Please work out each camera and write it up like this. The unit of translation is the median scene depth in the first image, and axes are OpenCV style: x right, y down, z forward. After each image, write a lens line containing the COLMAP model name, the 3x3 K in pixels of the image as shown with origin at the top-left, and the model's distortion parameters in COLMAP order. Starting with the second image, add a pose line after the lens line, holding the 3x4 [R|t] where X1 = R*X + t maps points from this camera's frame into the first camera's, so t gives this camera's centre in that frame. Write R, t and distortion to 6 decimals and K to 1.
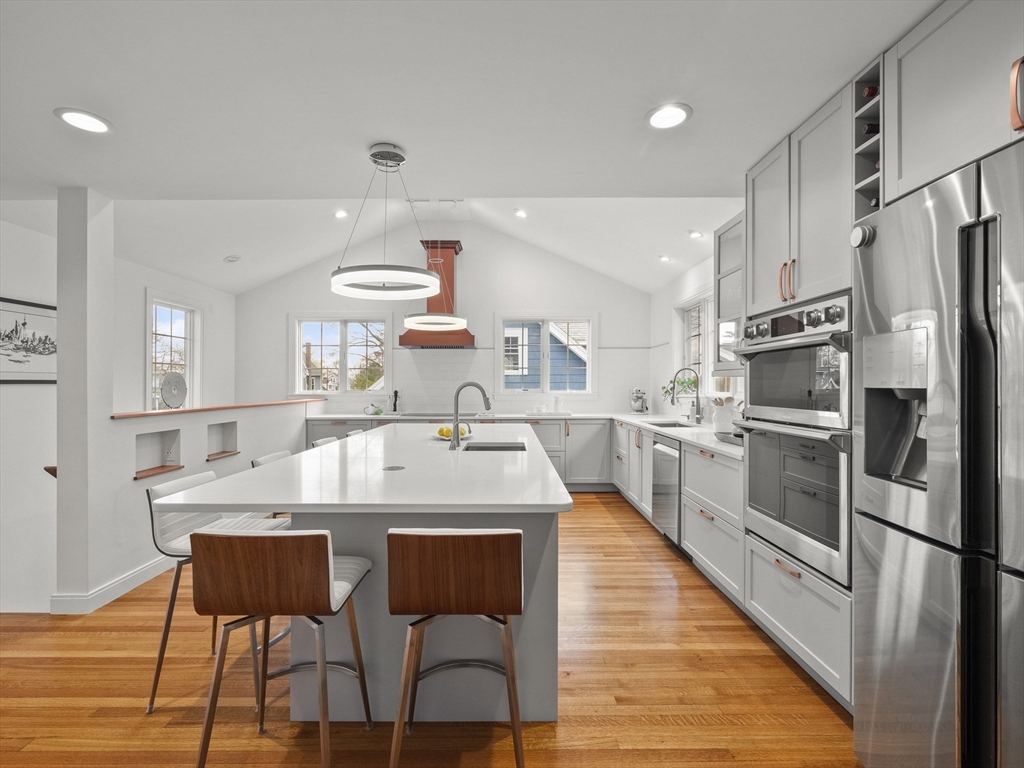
lens RADIAL K [[475.5, 0, 511.5], [0, 475.5, 383.5], [0, 0, 1]] dist [-0.001786, -0.000089]
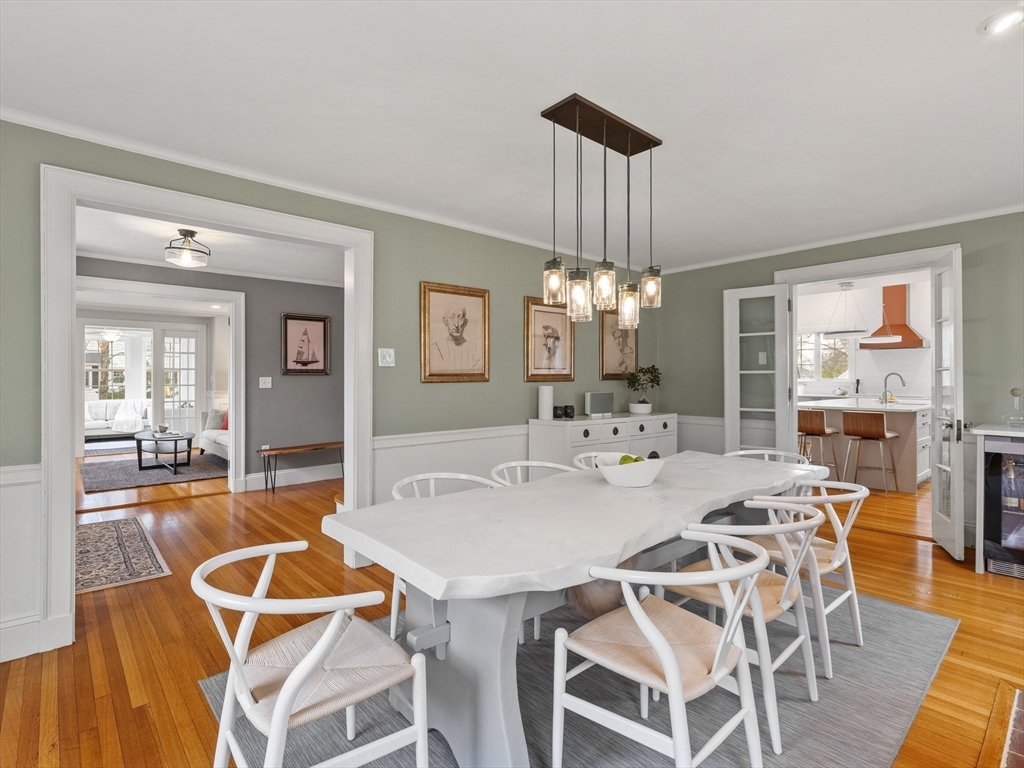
lens RADIAL K [[514.6, 0, 507.8], [0, 514.6, 375.1], [0, 0, 1]] dist [-0.007179, -0.000981]
pose [[0.654718, -0.012870, -0.755764, 0.232797], [0.012355, 0.999904, -0.006324, -0.000132], [0.755772, -0.005197, 0.654814, -0.803490]]
